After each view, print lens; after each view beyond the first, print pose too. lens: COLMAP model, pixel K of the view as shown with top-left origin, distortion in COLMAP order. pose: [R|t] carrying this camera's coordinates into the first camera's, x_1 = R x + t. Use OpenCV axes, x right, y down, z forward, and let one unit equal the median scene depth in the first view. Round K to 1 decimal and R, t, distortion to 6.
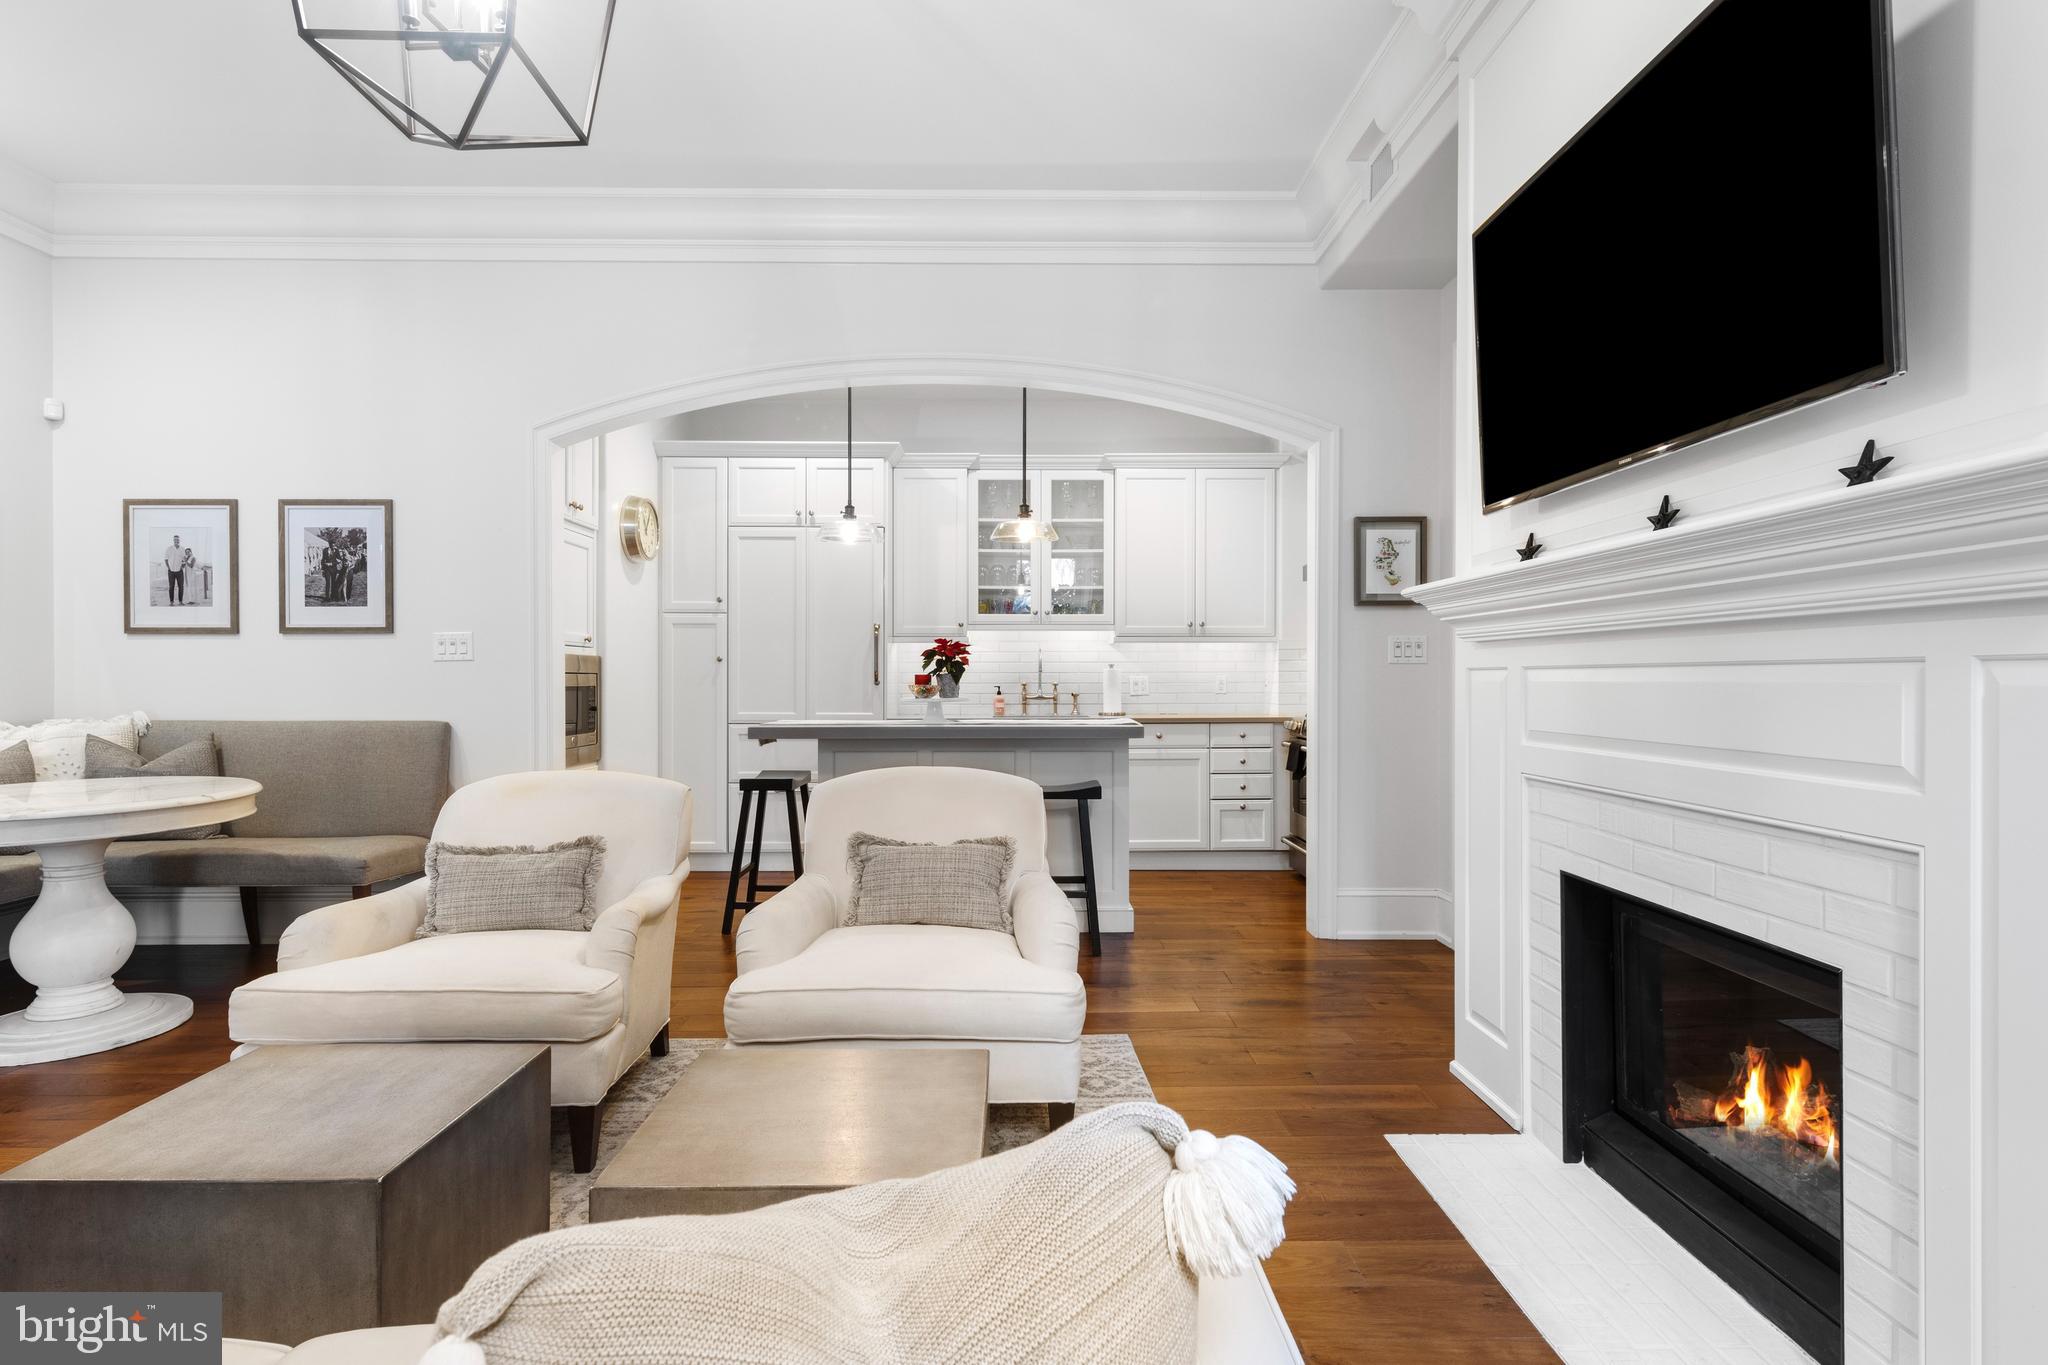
lens RADIAL K [[1048.8, 0, 1022.8], [0, 1048.8, 683.2], [0, 0, 1]] dist [0.010682, -0.003853]
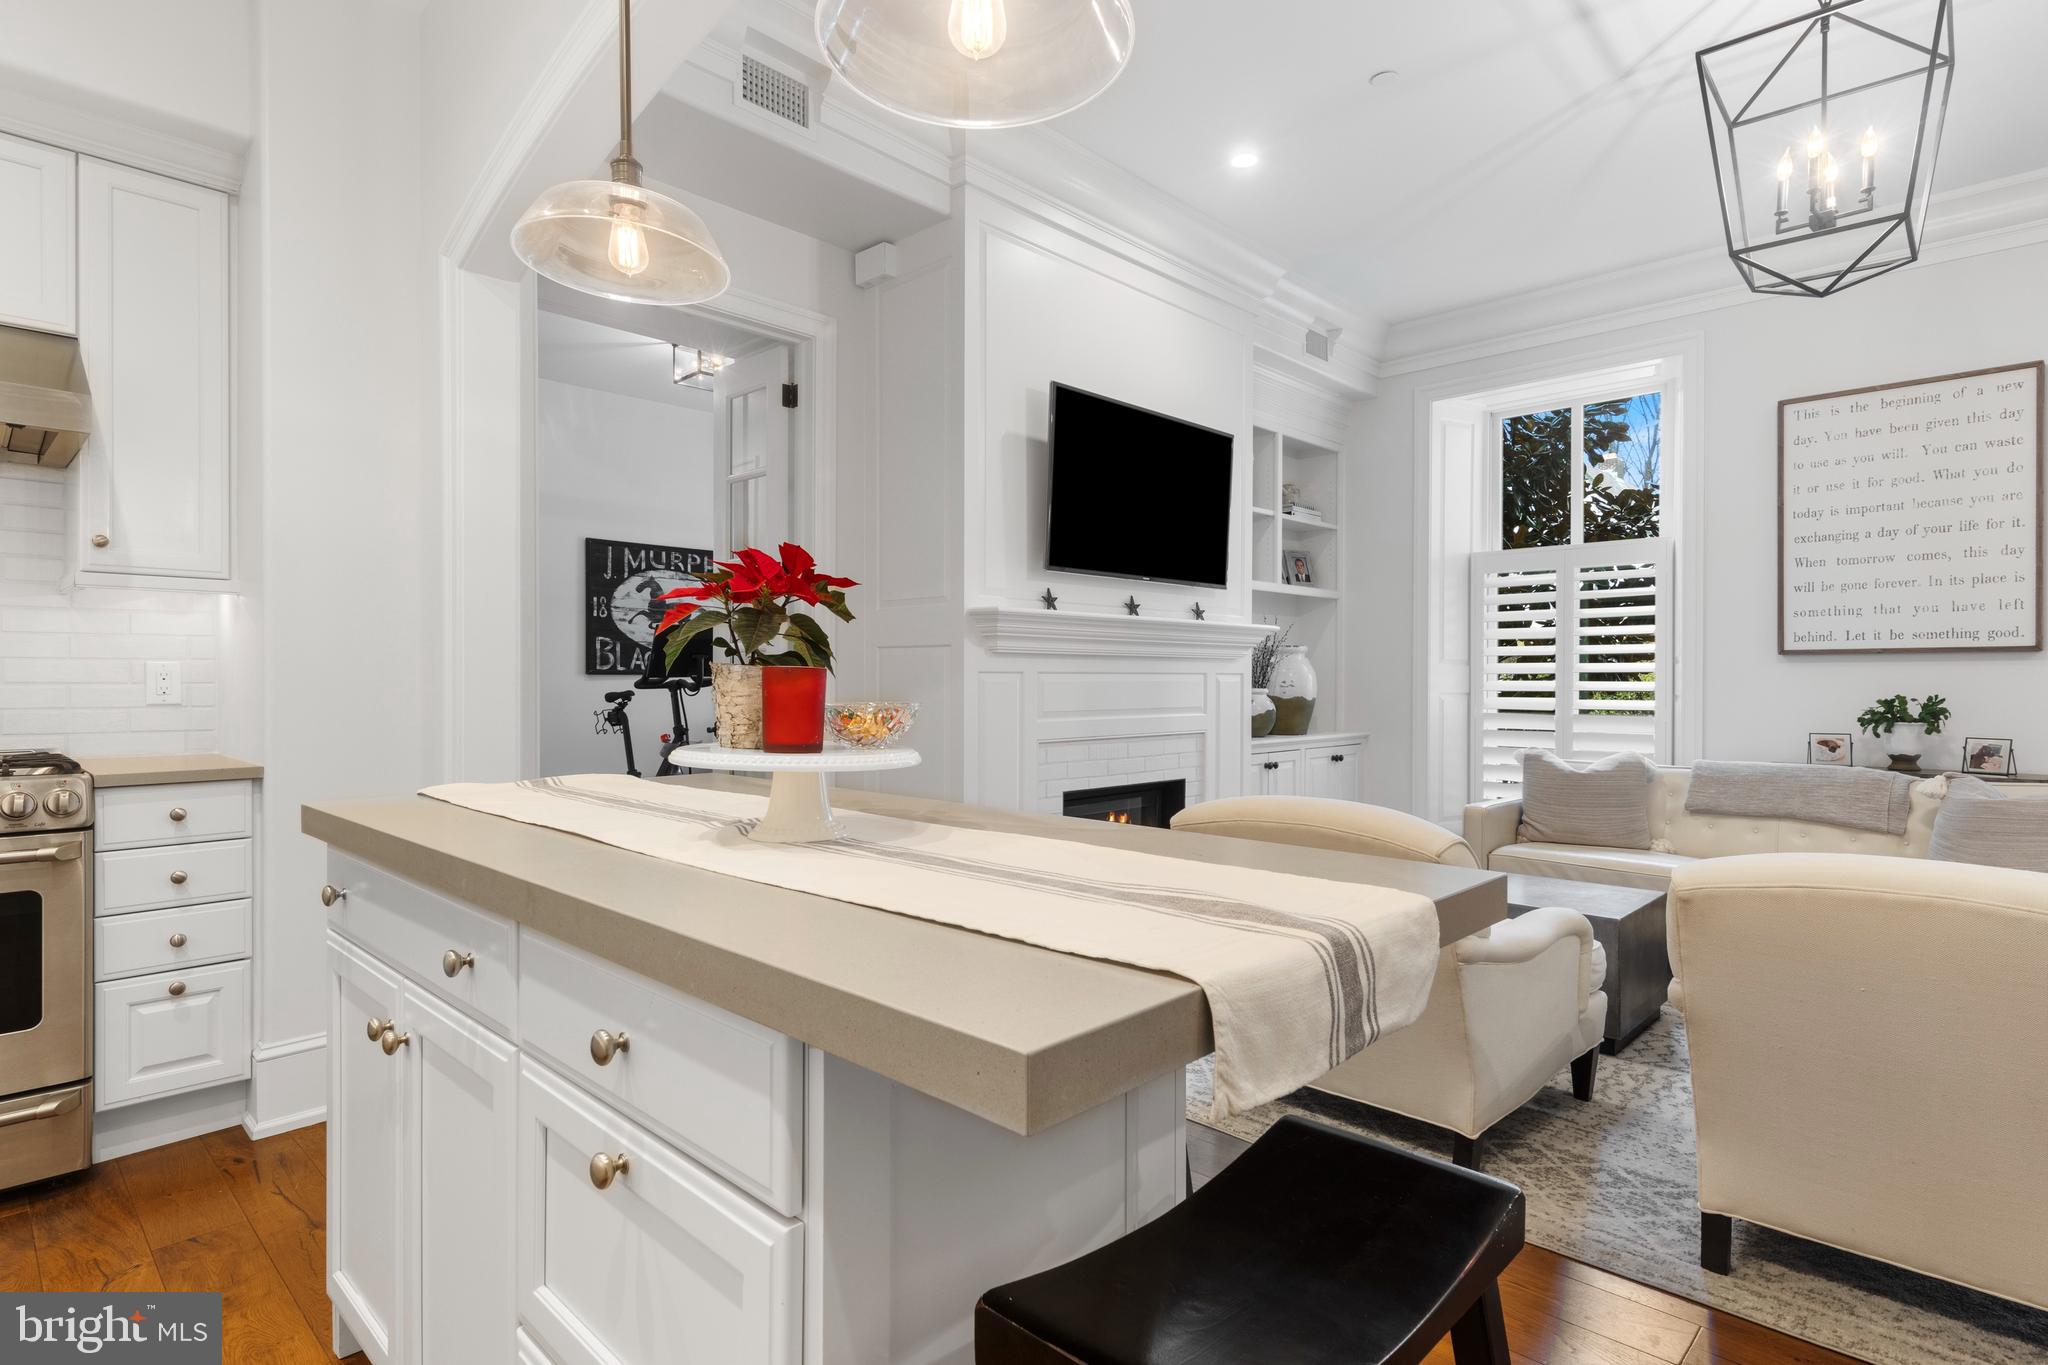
lens RADIAL K [[1048.8, 0, 1022.8], [0, 1048.8, 683.2], [0, 0, 1]] dist [0.010682, -0.003853]
pose [[-0.708899, -0.006095, 0.705284, -0.343808], [0.000119, 0.999962, 0.008762, -0.006884], [-0.705310, 0.006295, -0.708871, 1.209555]]
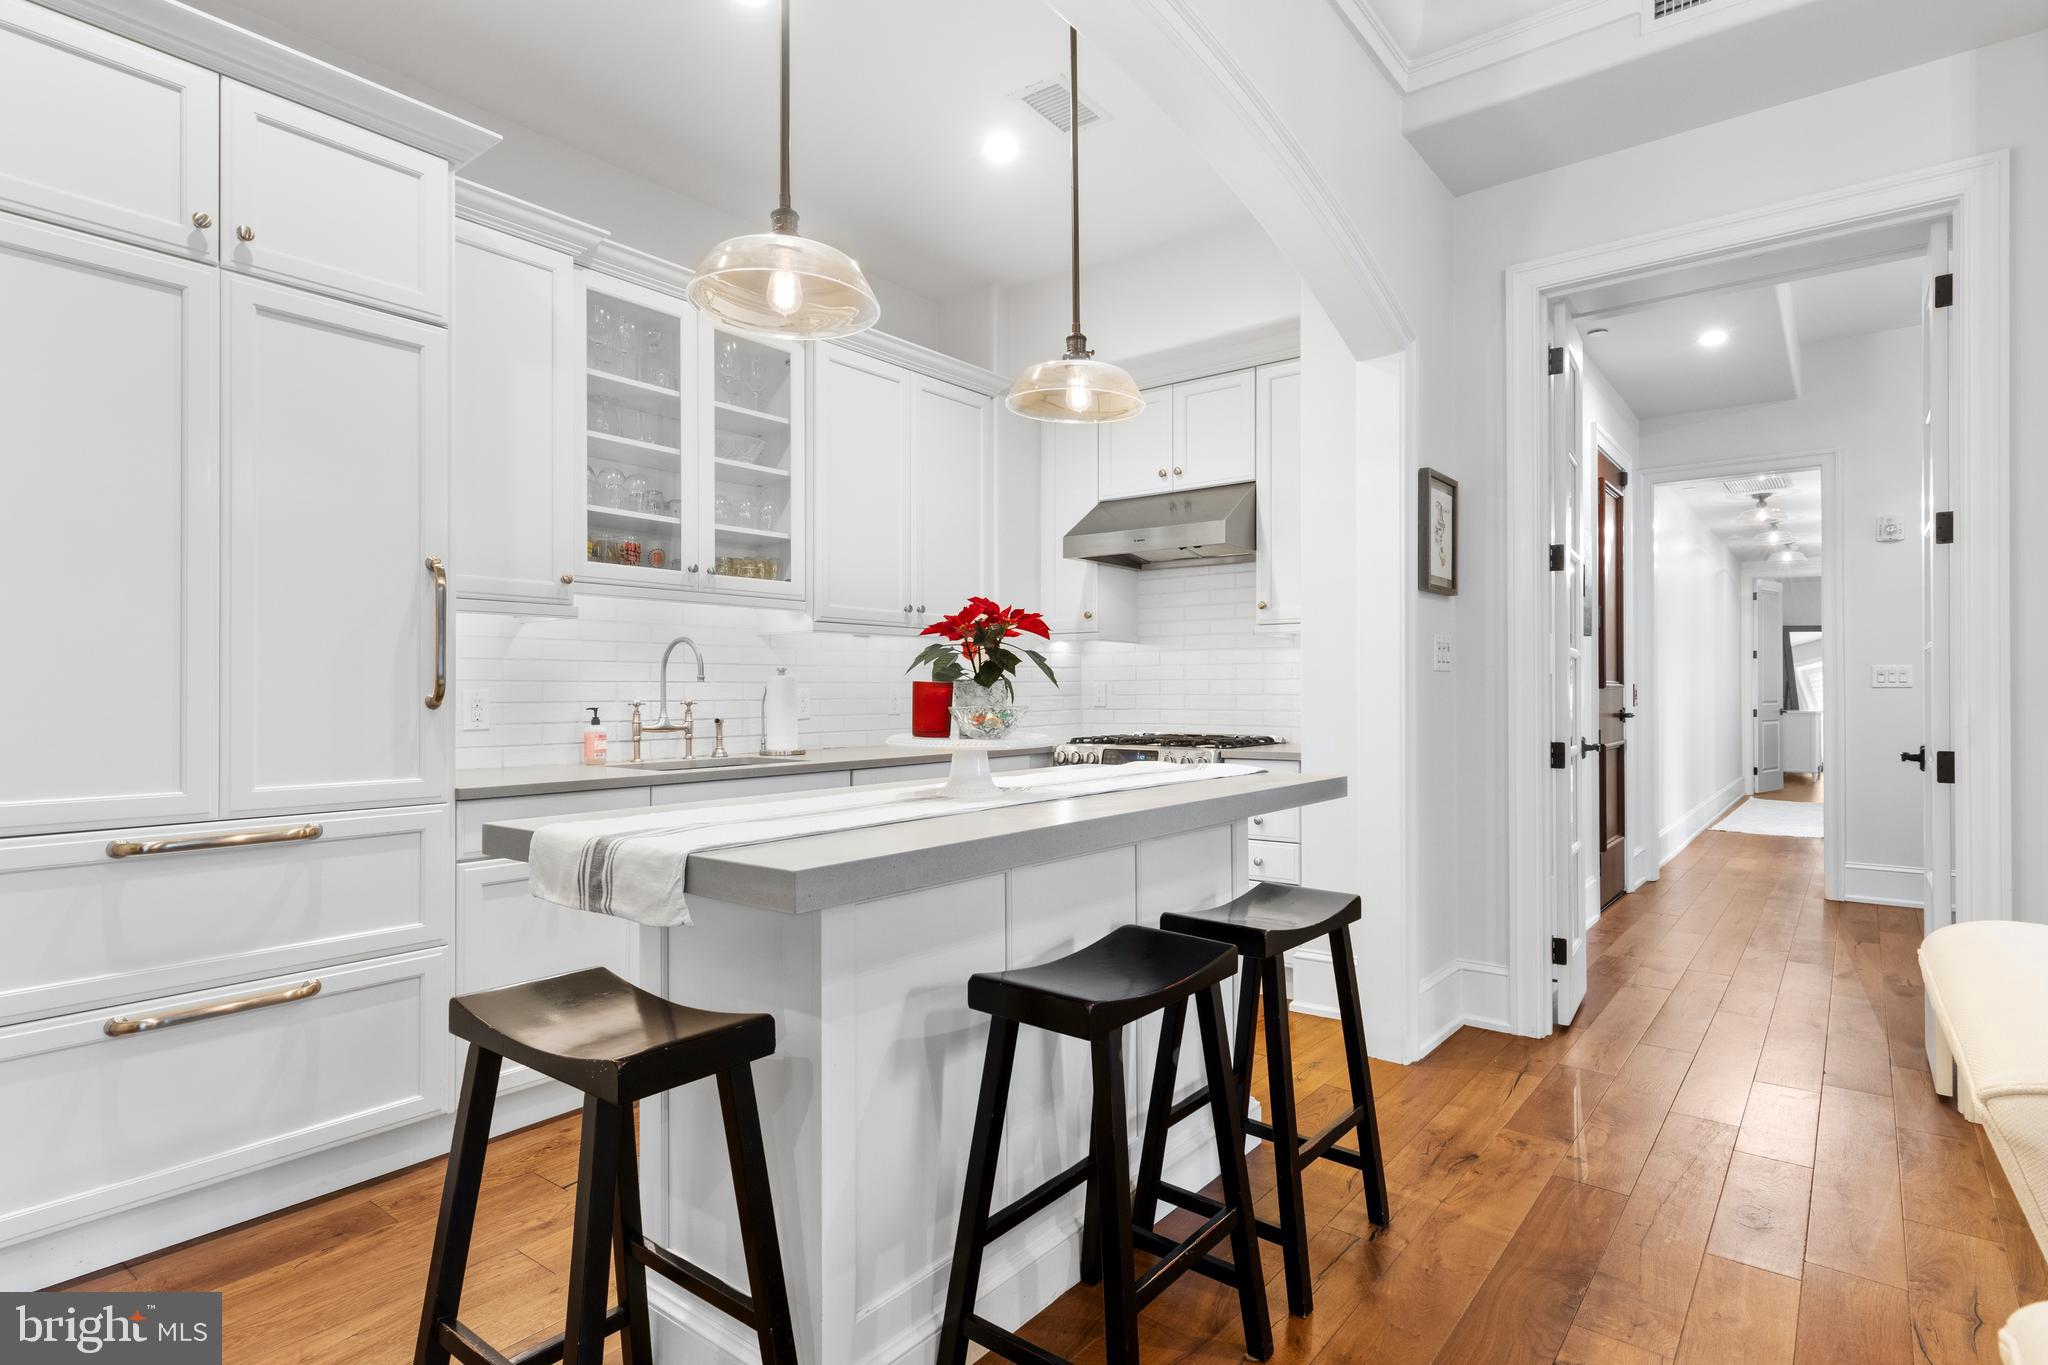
lens RADIAL K [[1046.6, 0, 1022.7], [0, 1046.6, 686.7], [0, 0, 1]] dist [0.009364, -0.001443]
pose [[0.631915, 0.002484, 0.775034, -0.413464], [0.006061, 0.999948, -0.008147, -0.002893], [-0.775014, 0.009846, 0.631867, 0.748984]]
